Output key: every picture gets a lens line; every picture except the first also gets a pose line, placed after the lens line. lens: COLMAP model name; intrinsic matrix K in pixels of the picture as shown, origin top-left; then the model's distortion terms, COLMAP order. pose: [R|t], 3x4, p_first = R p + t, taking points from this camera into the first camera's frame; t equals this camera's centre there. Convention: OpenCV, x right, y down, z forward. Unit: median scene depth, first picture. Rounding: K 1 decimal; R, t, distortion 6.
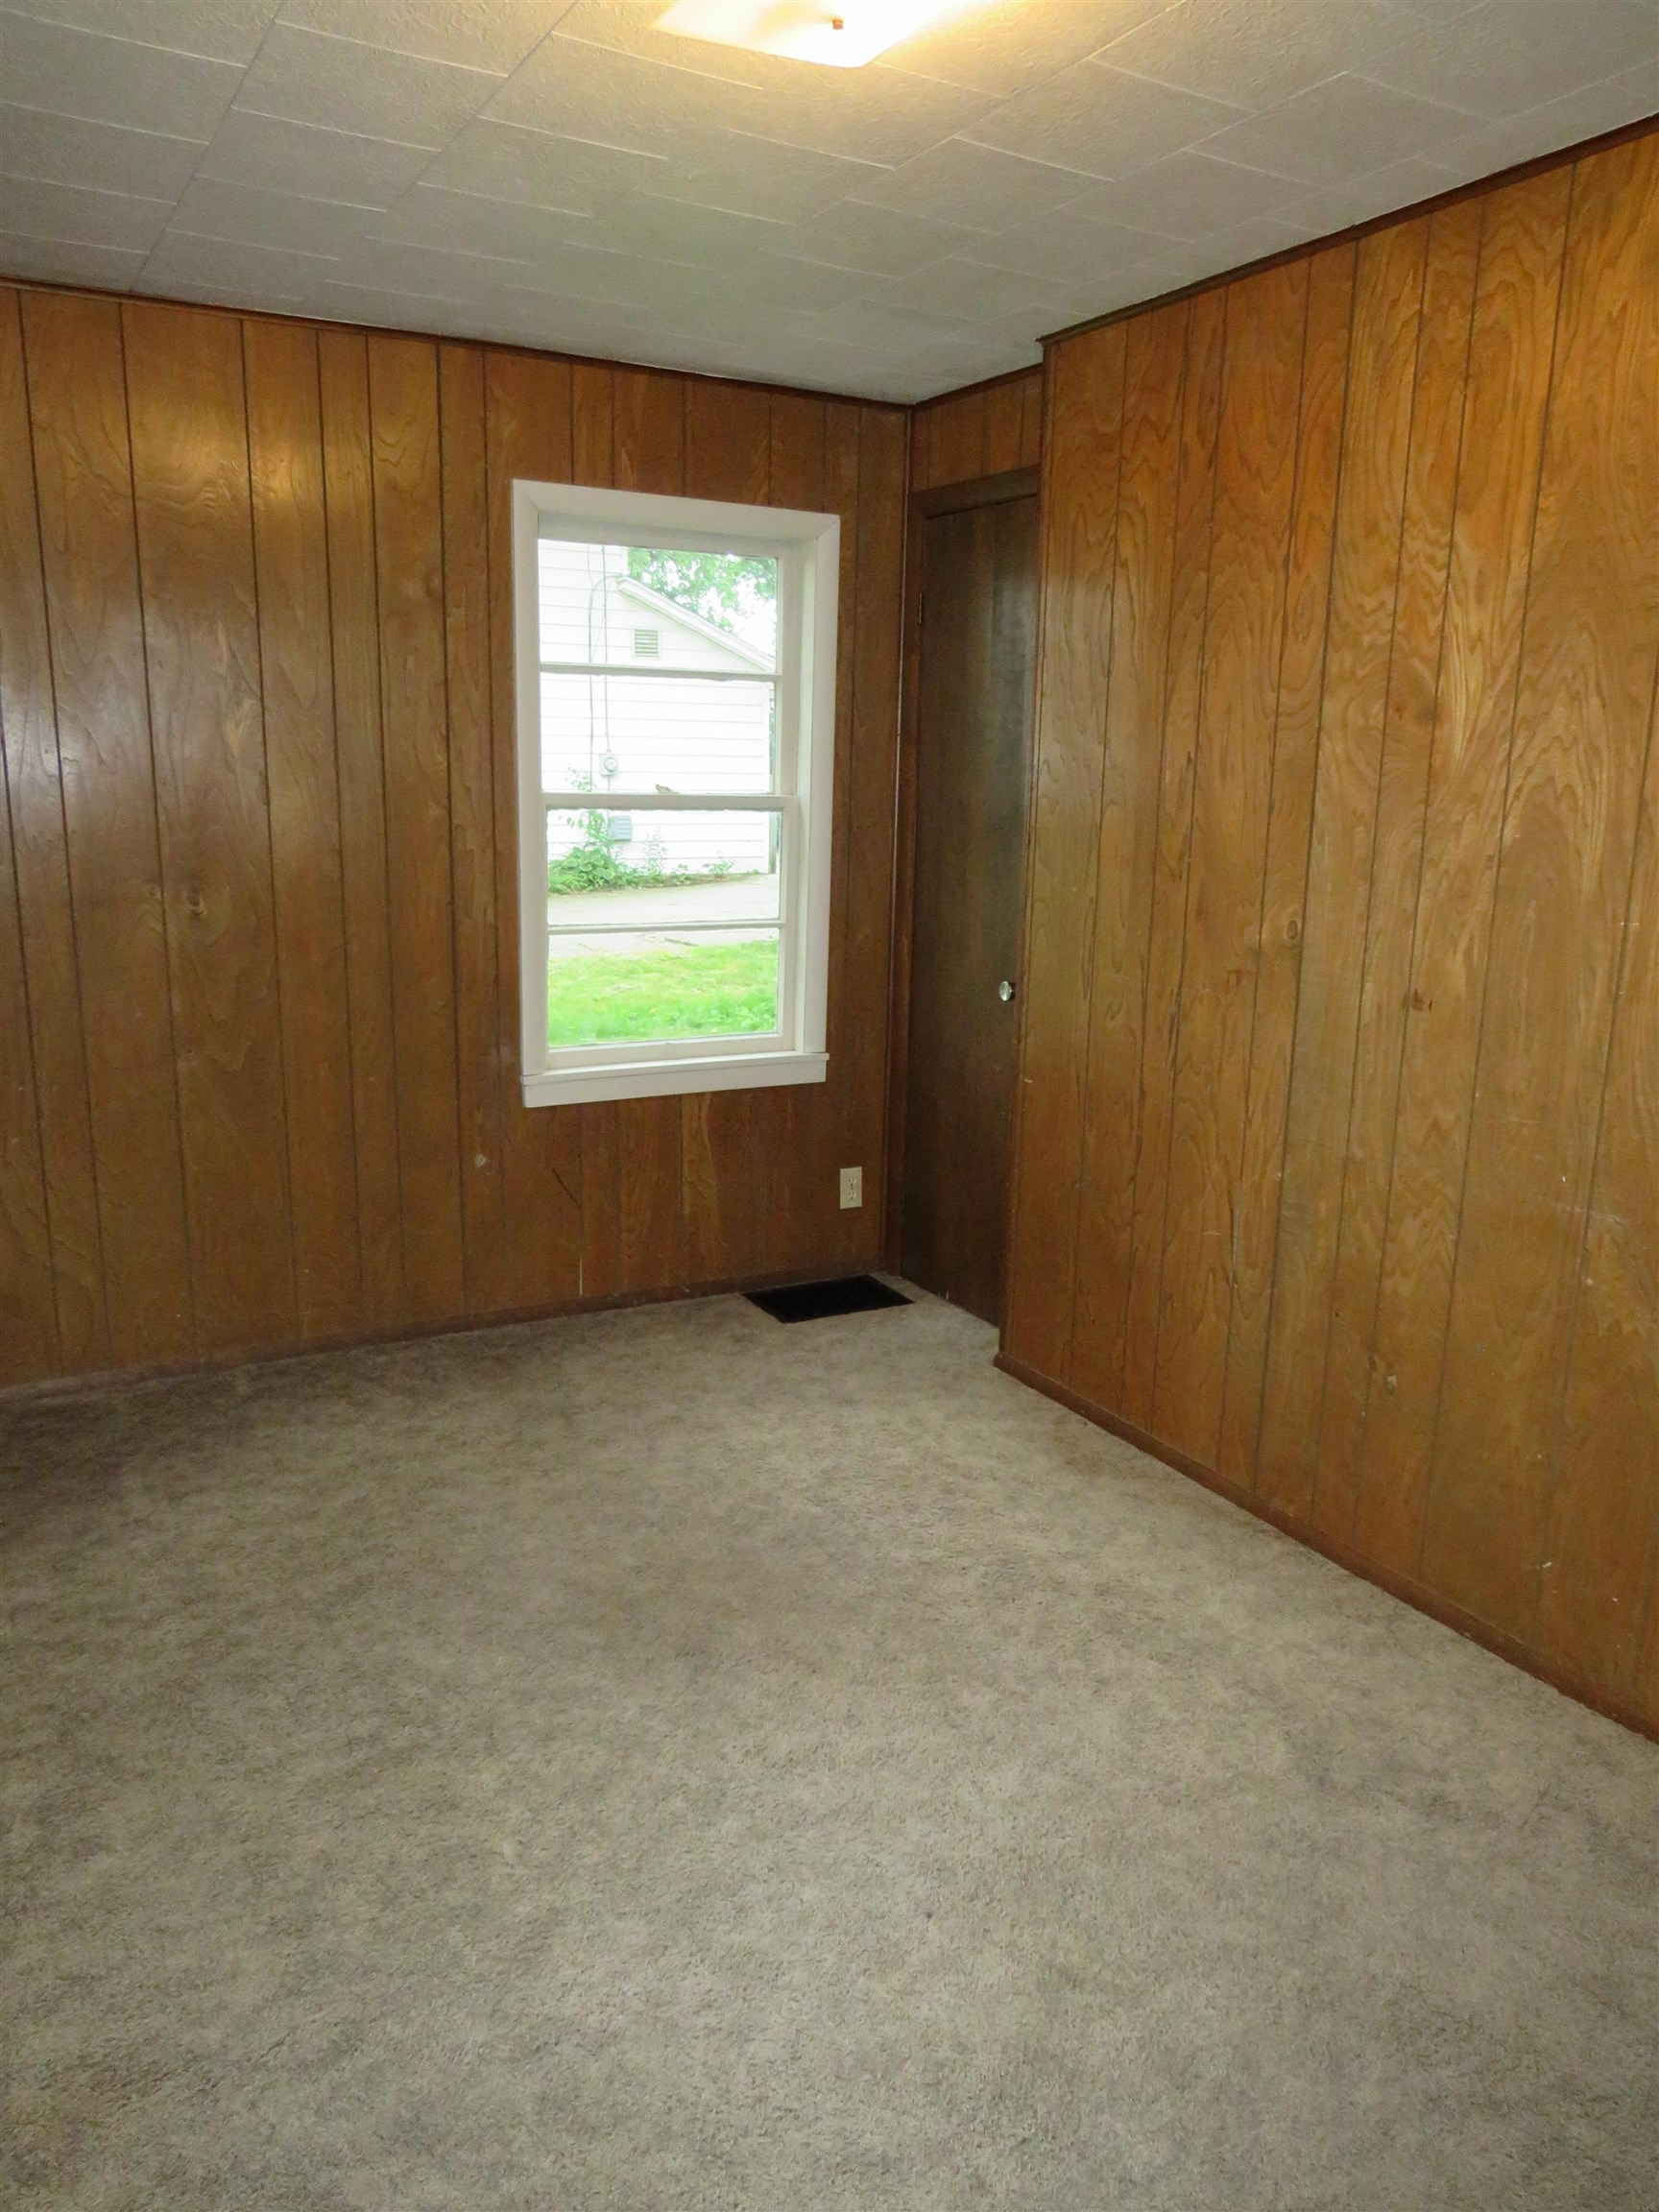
lens RADIAL K [[1576.7, 0, 829.5], [0, 1576.7, 1106.0], [0, 0, 1]] dist [-0.001531, -0.050871]
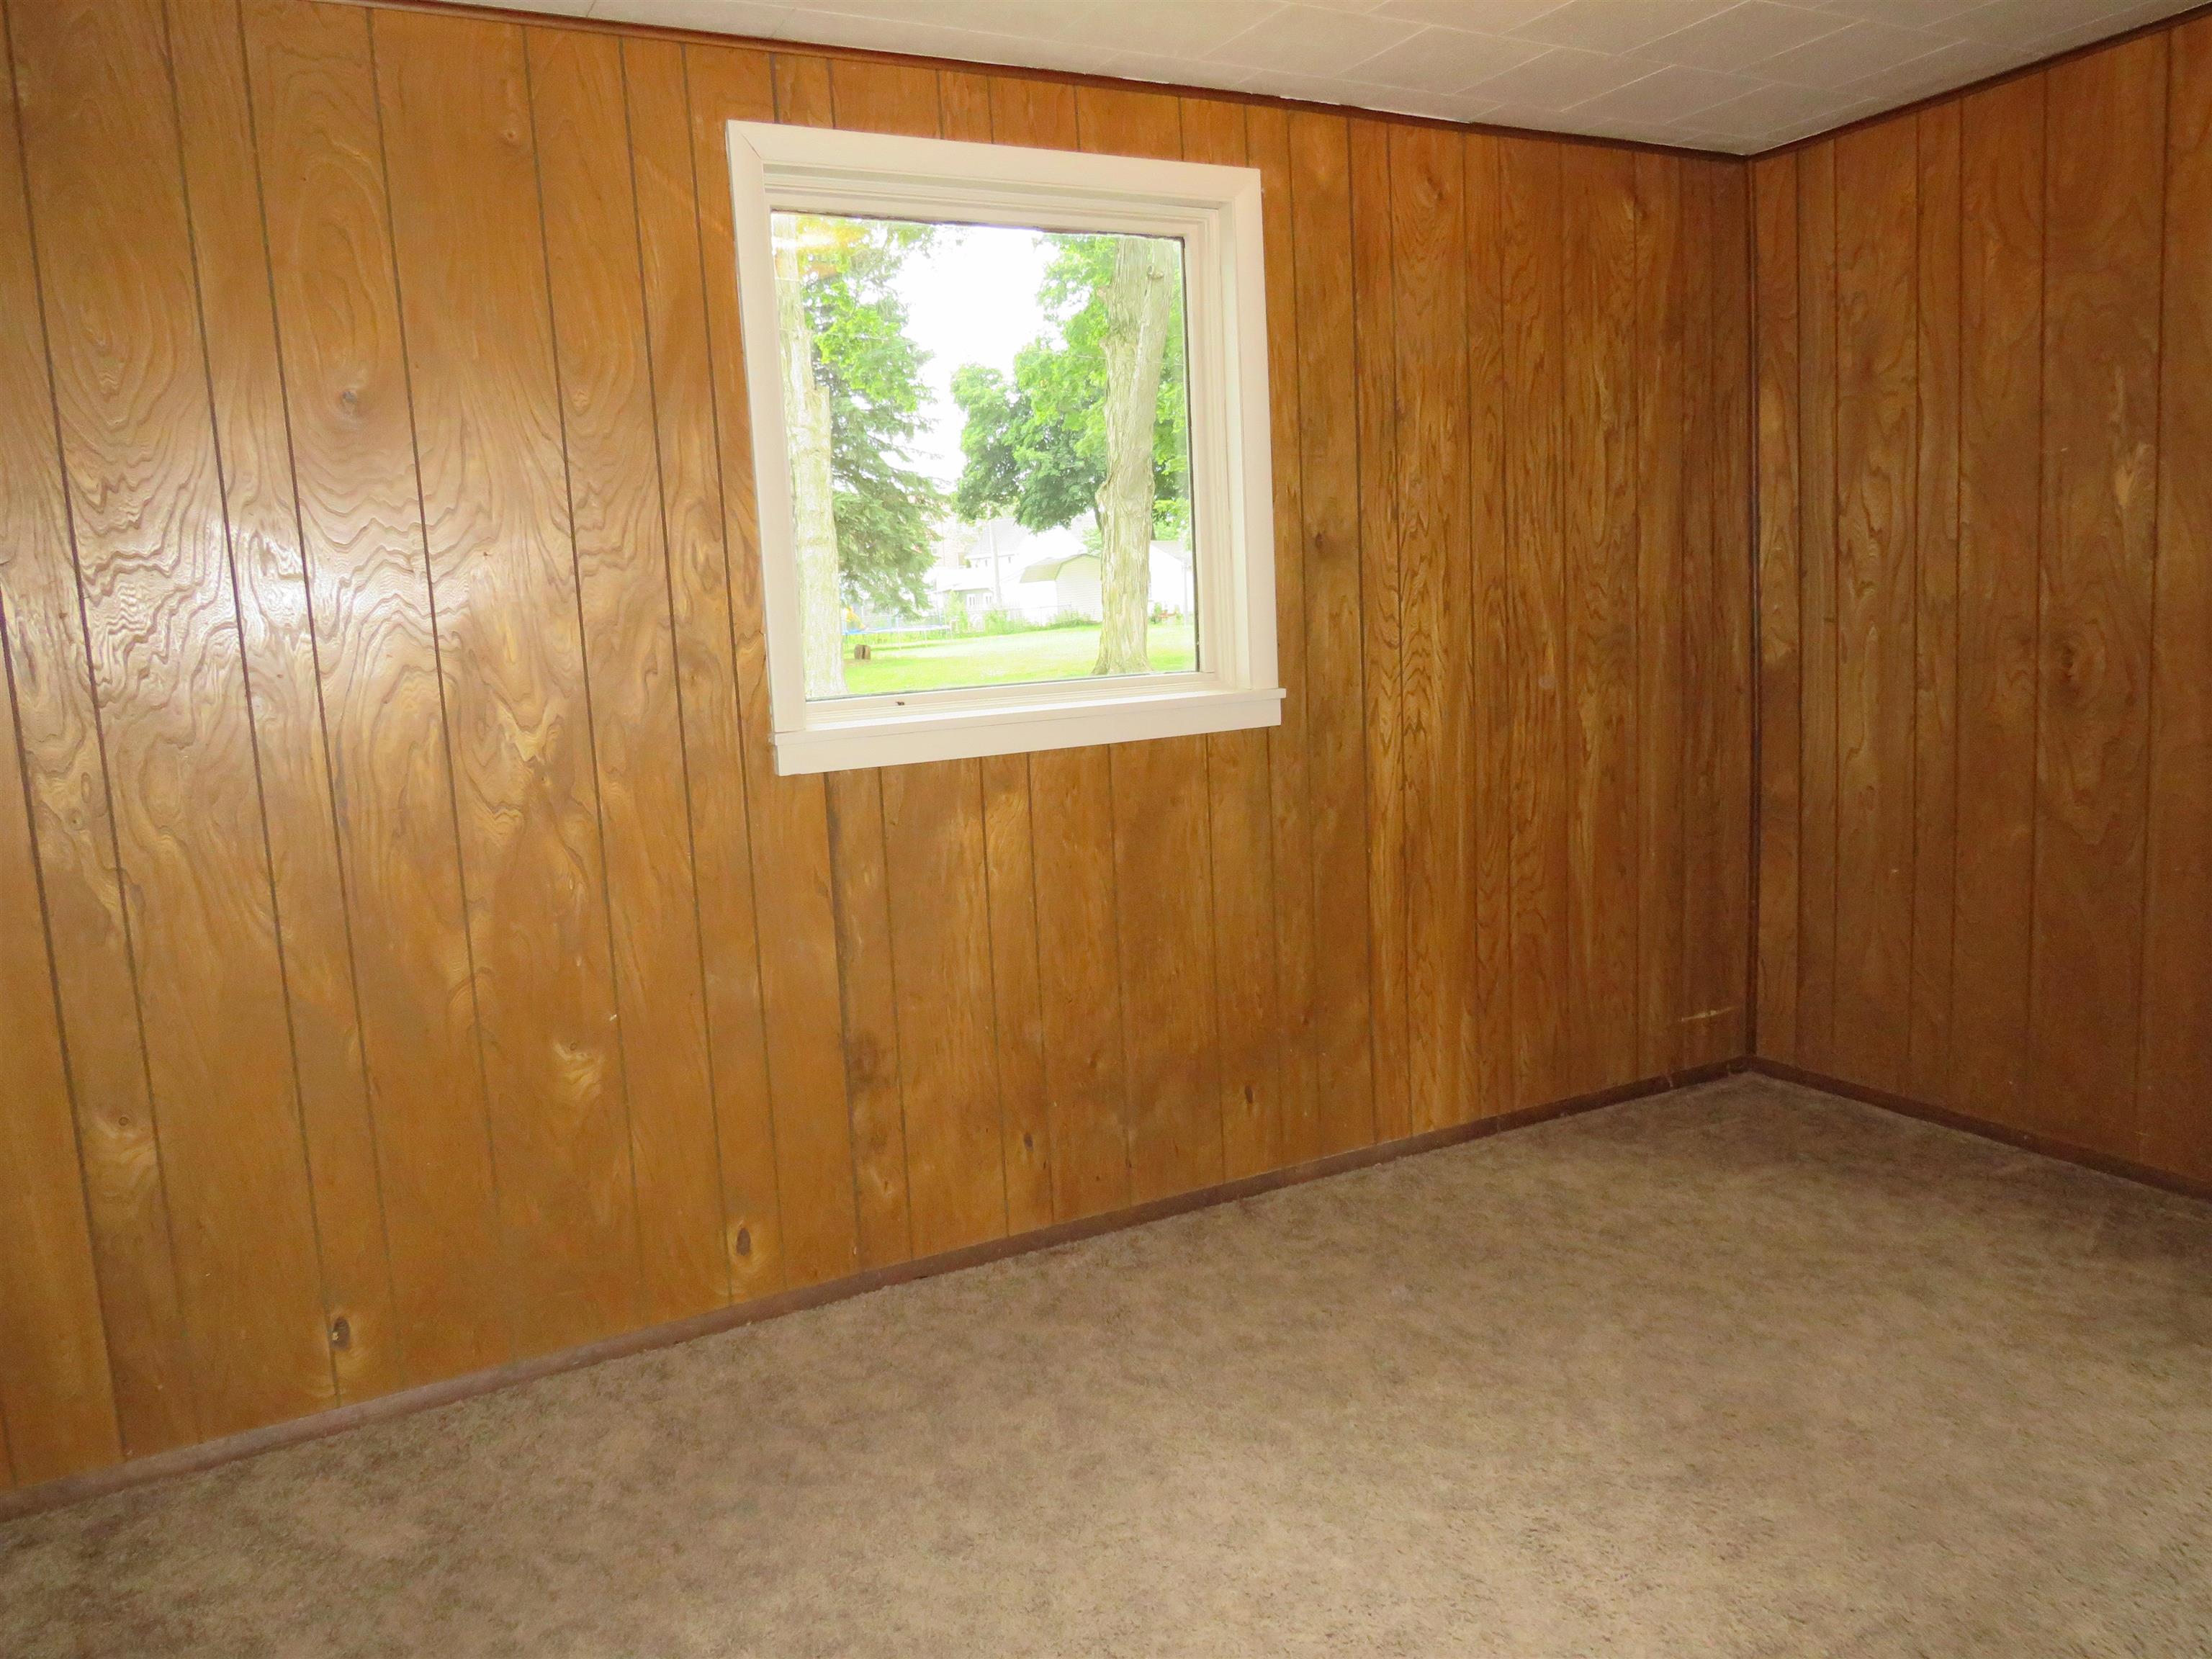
lens RADIAL K [[1609.9, 0, 1106.0], [0, 1609.9, 829.5], [0, 0, 1]] dist [-0.004845, -0.004297]
pose [[-0.030624, 0.132213, -0.990748, 0.714158], [-0.162130, 0.977429, 0.135447, -0.081153], [0.986294, 0.164778, -0.008497, 0.535858]]
